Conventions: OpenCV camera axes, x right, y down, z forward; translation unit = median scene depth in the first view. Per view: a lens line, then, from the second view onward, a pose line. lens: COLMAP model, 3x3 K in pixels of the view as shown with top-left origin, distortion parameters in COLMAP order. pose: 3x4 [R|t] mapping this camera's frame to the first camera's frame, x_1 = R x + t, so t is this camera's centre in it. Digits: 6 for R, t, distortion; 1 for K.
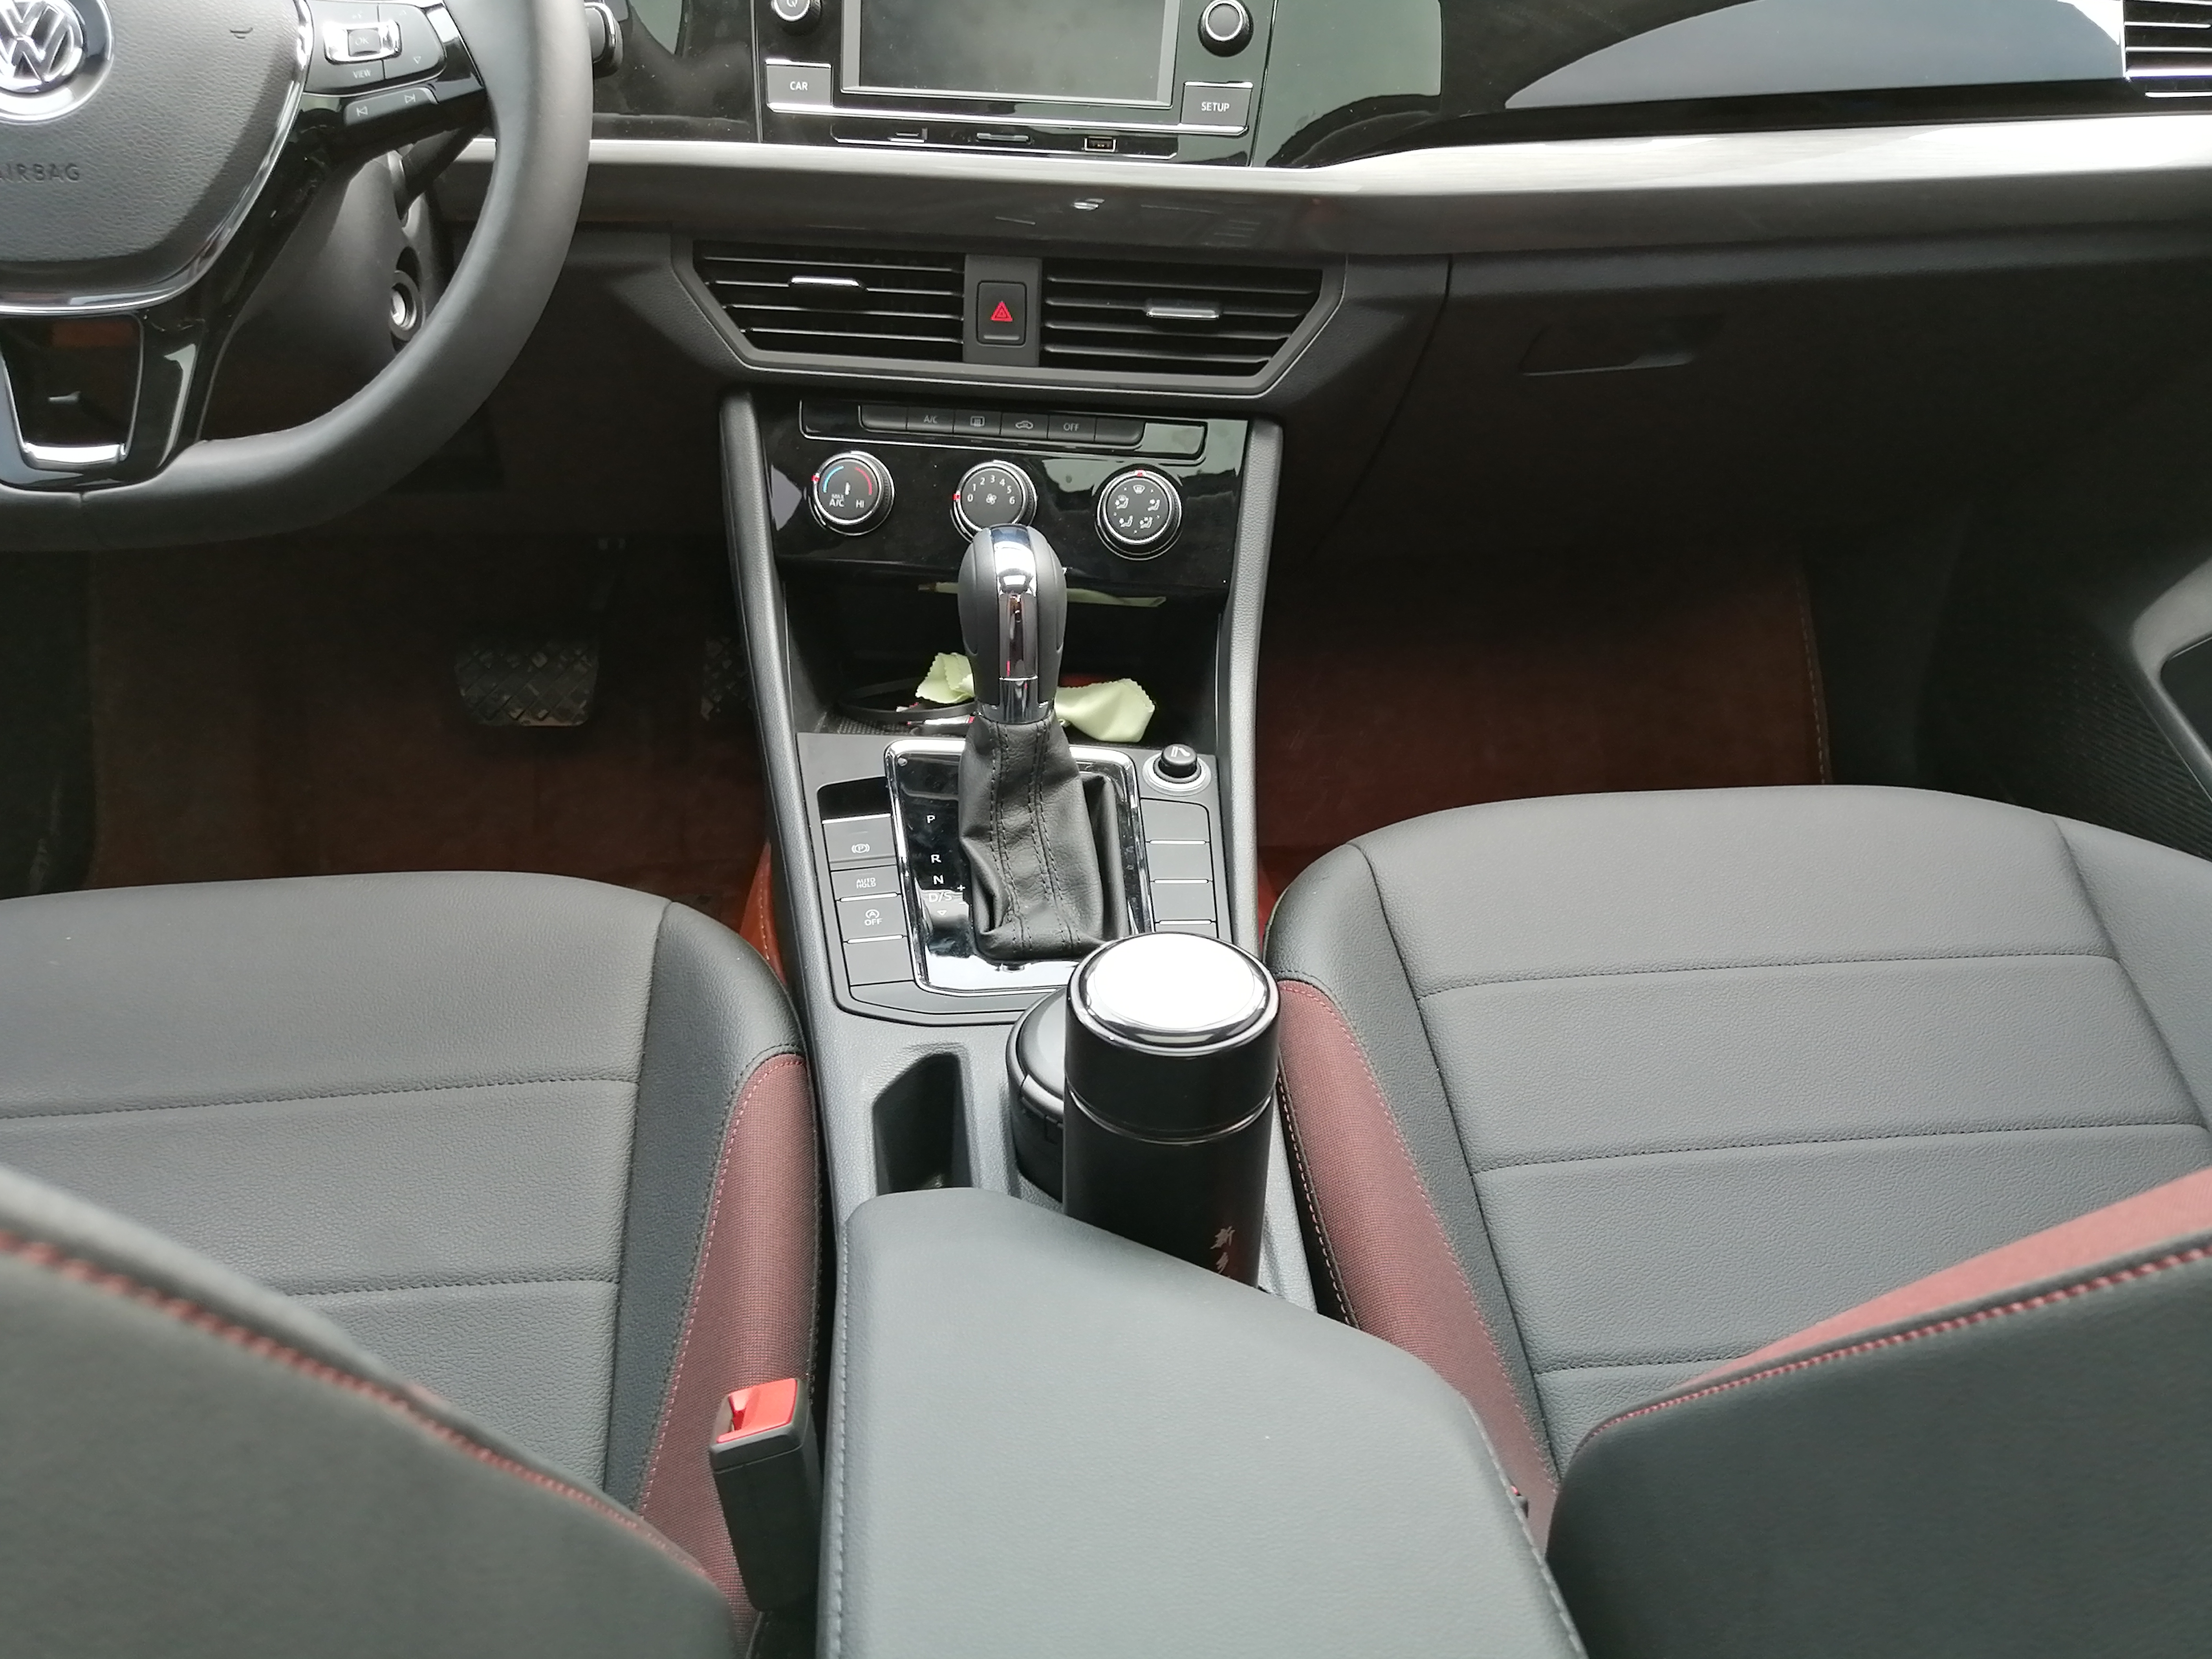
lens RADIAL K [[1747.1, 0, 1084.9], [0, 1747.1, 809.5], [0, 0, 1]] dist [-0.014687, 0.042849]
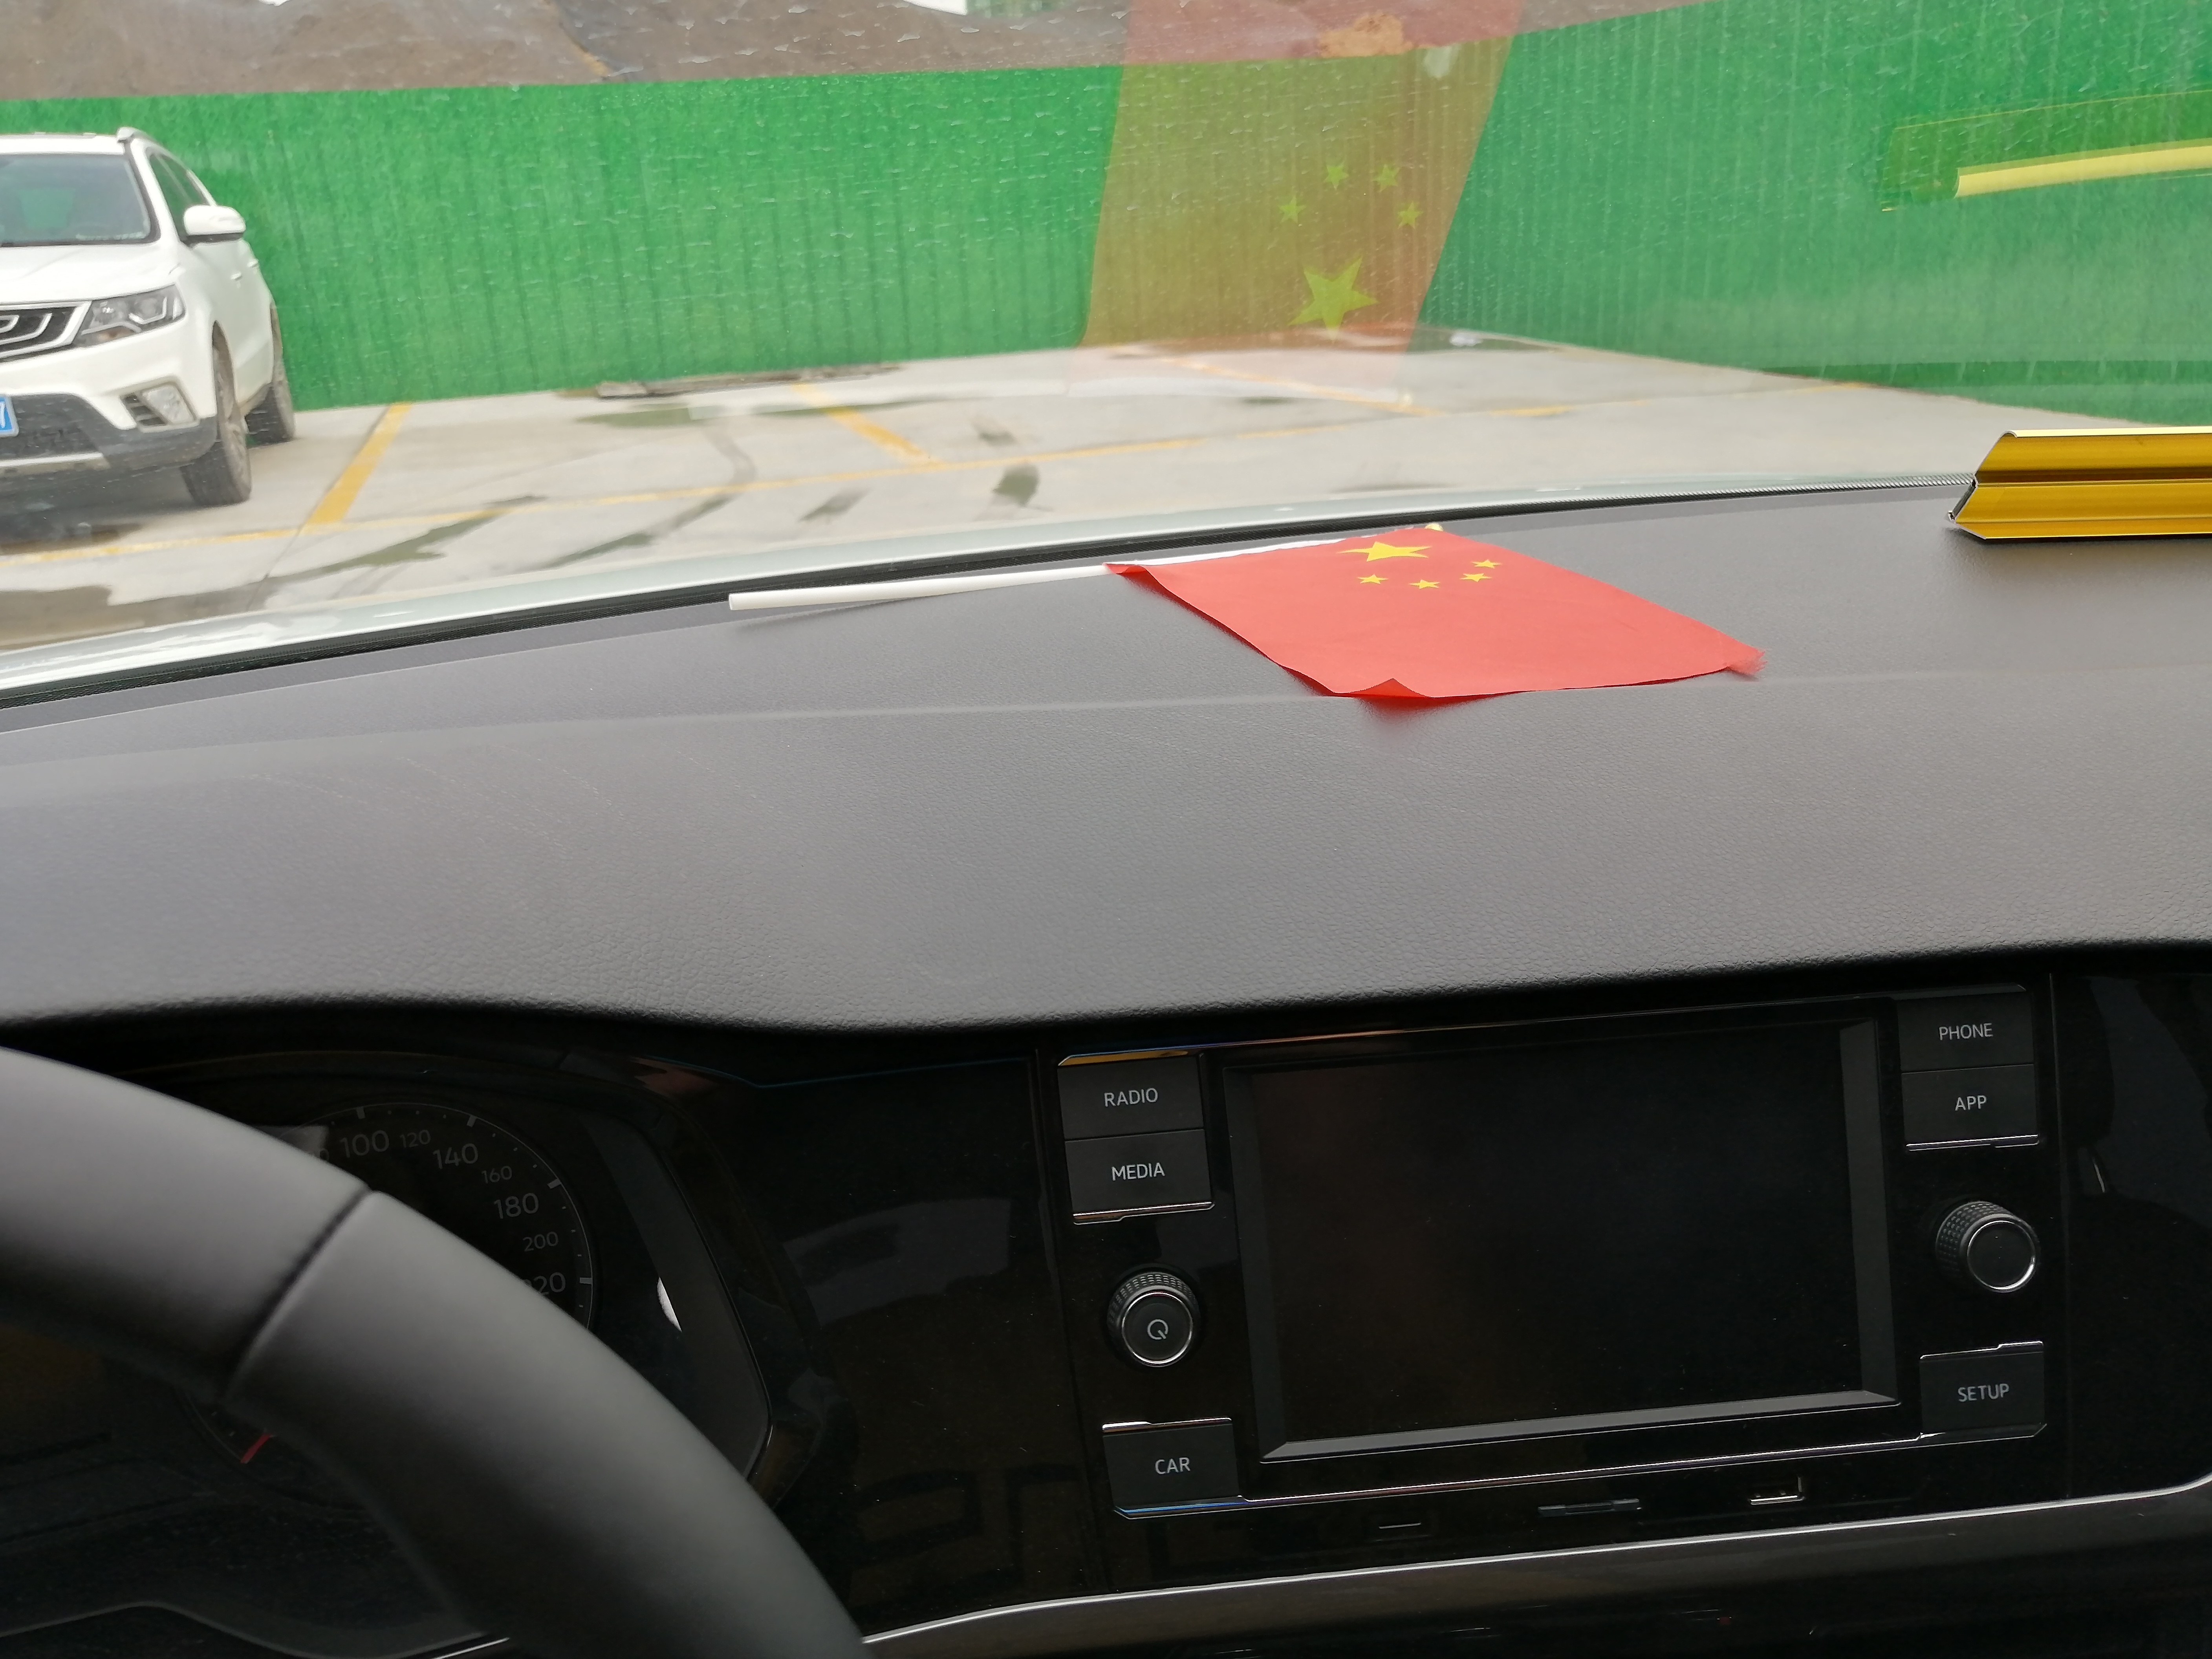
lens RADIAL K [[1747.1, 0, 1115.3], [0, 1747.1, 835.1], [0, 0, 1]] dist [-0.014687, 0.042849]
pose [[0.979037, -0.131031, 0.155938, -0.228751], [0.157169, 0.972969, -0.169205, -0.501469], [-0.129552, 0.190166, 0.973166, 0.482524]]
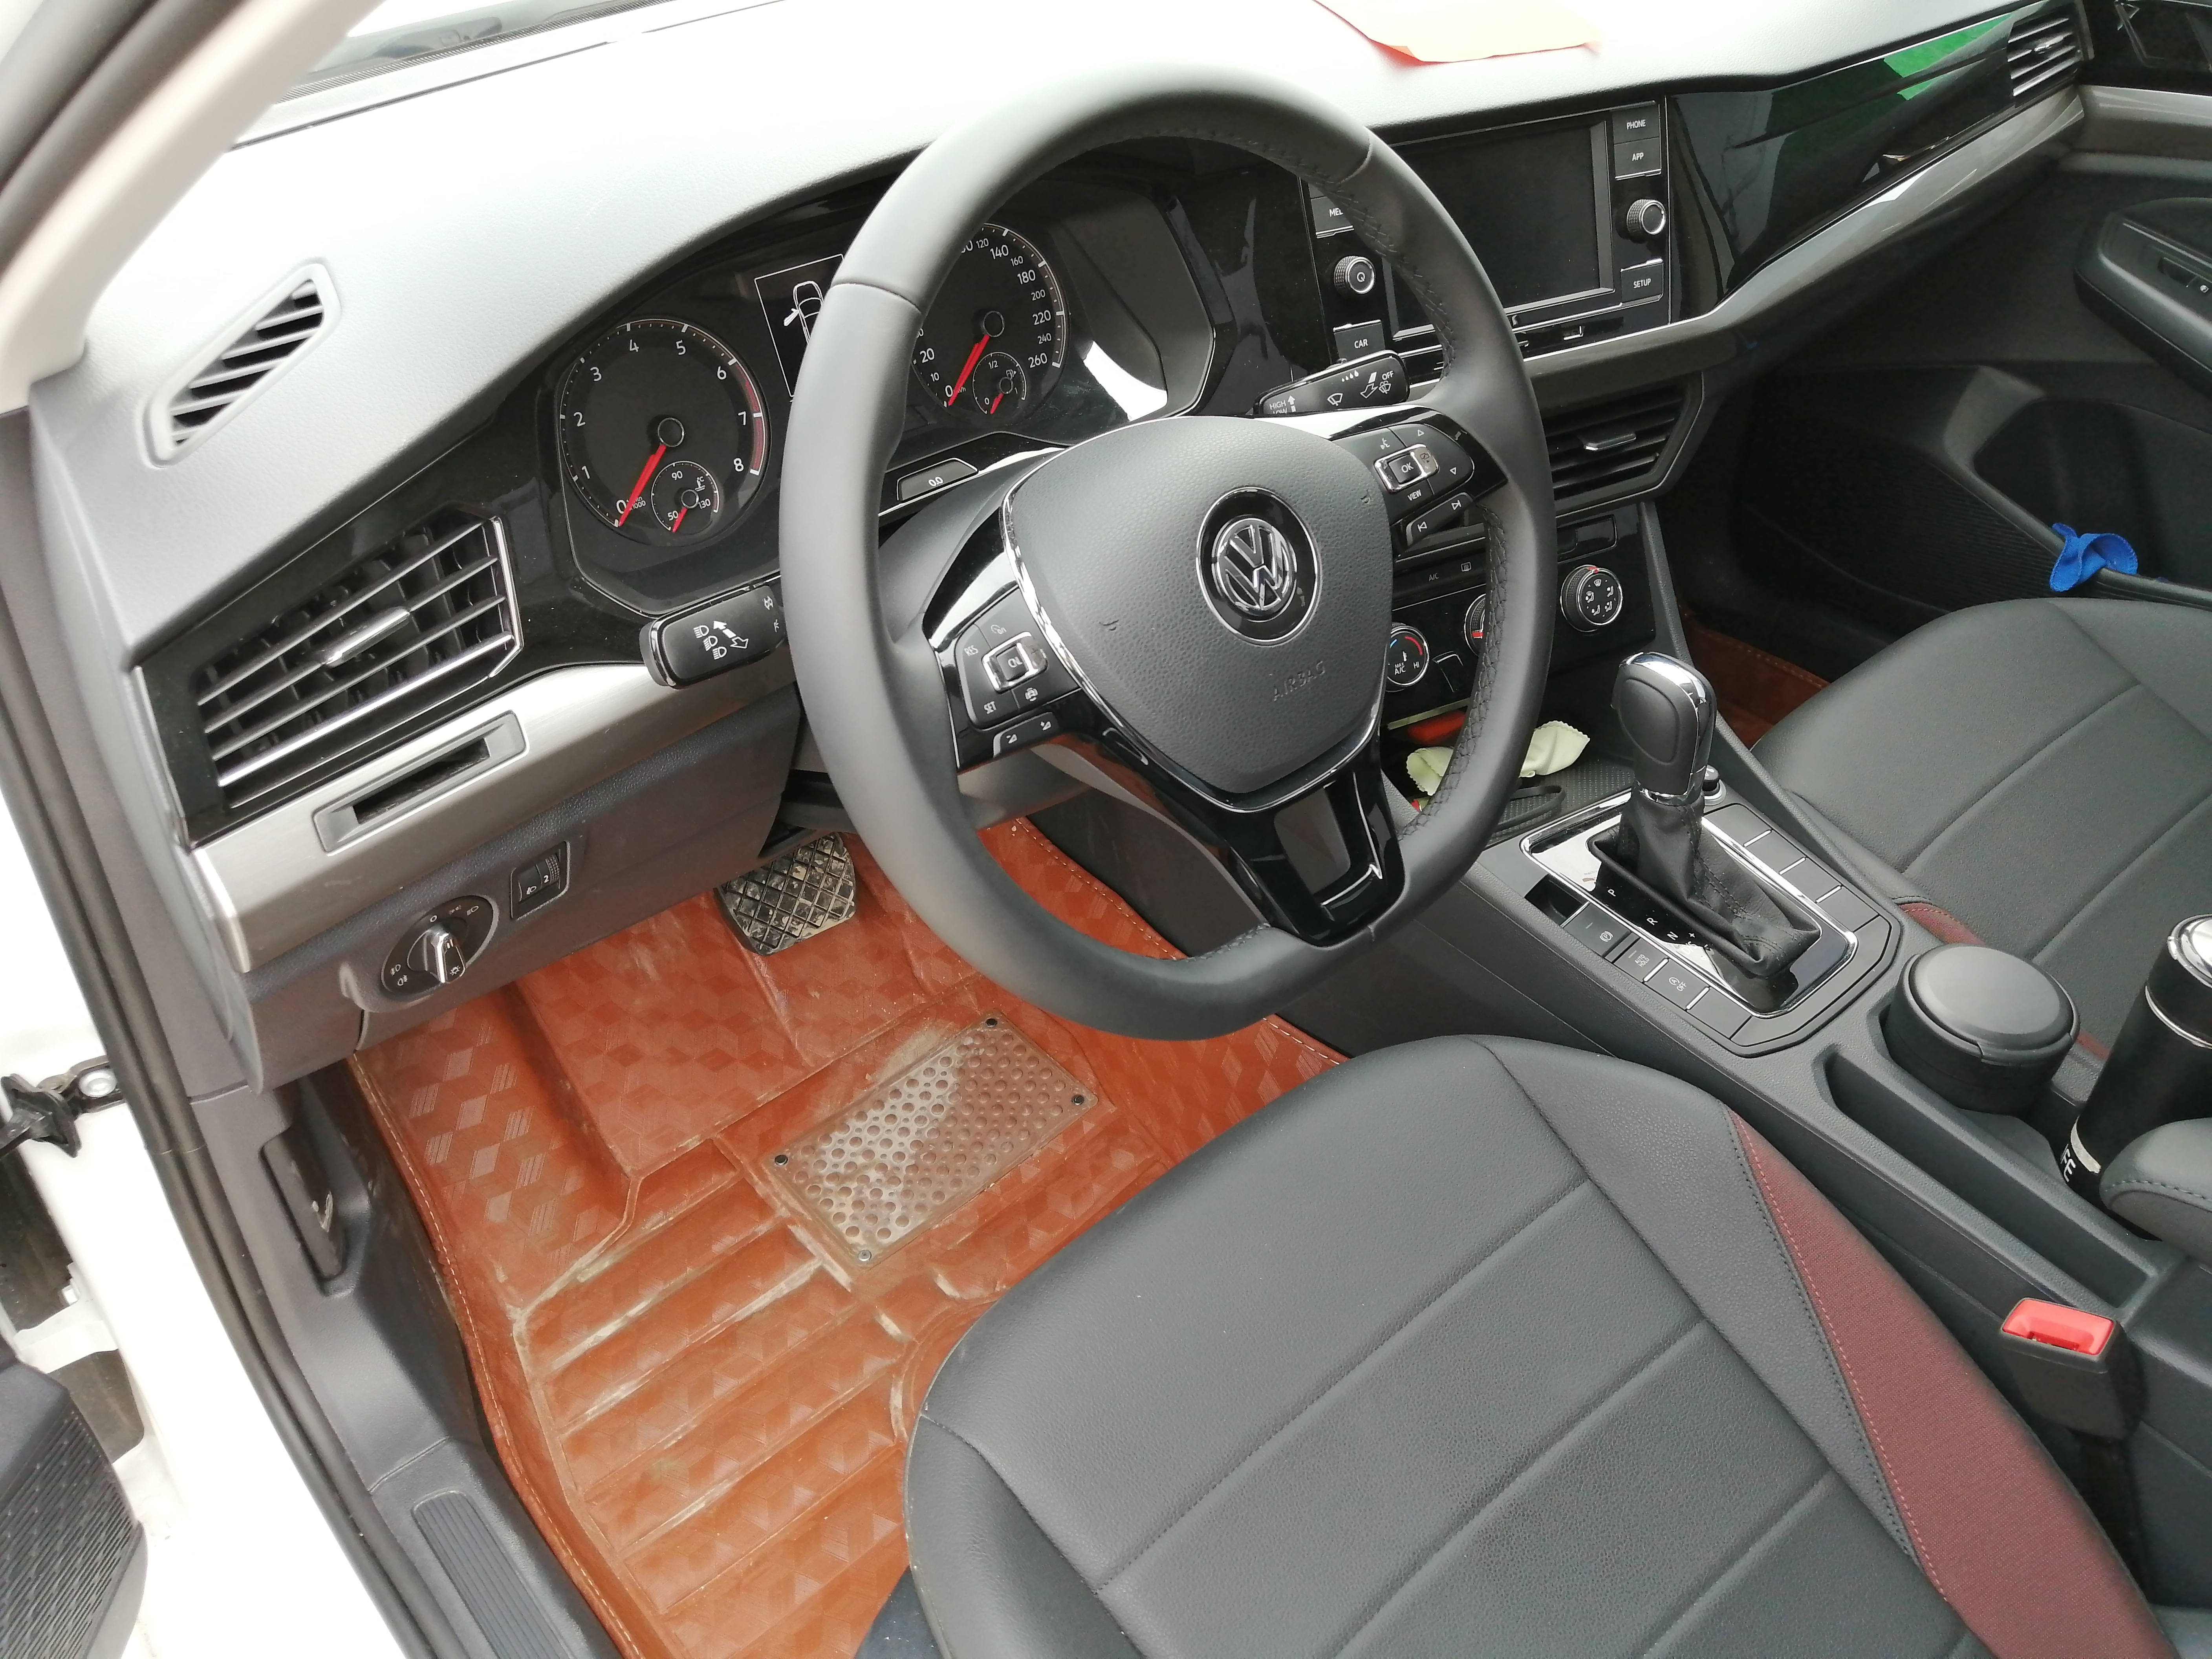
lens RADIAL K [[1747.1, 0, 1117.7], [0, 1747.1, 827.6], [0, 0, 1]] dist [-0.014687, 0.042849]
pose [[0.830771, -0.362745, 0.422179, -0.881851], [0.295584, 0.930205, 0.217597, -0.410602], [-0.471645, -0.055984, 0.880010, 0.051132]]
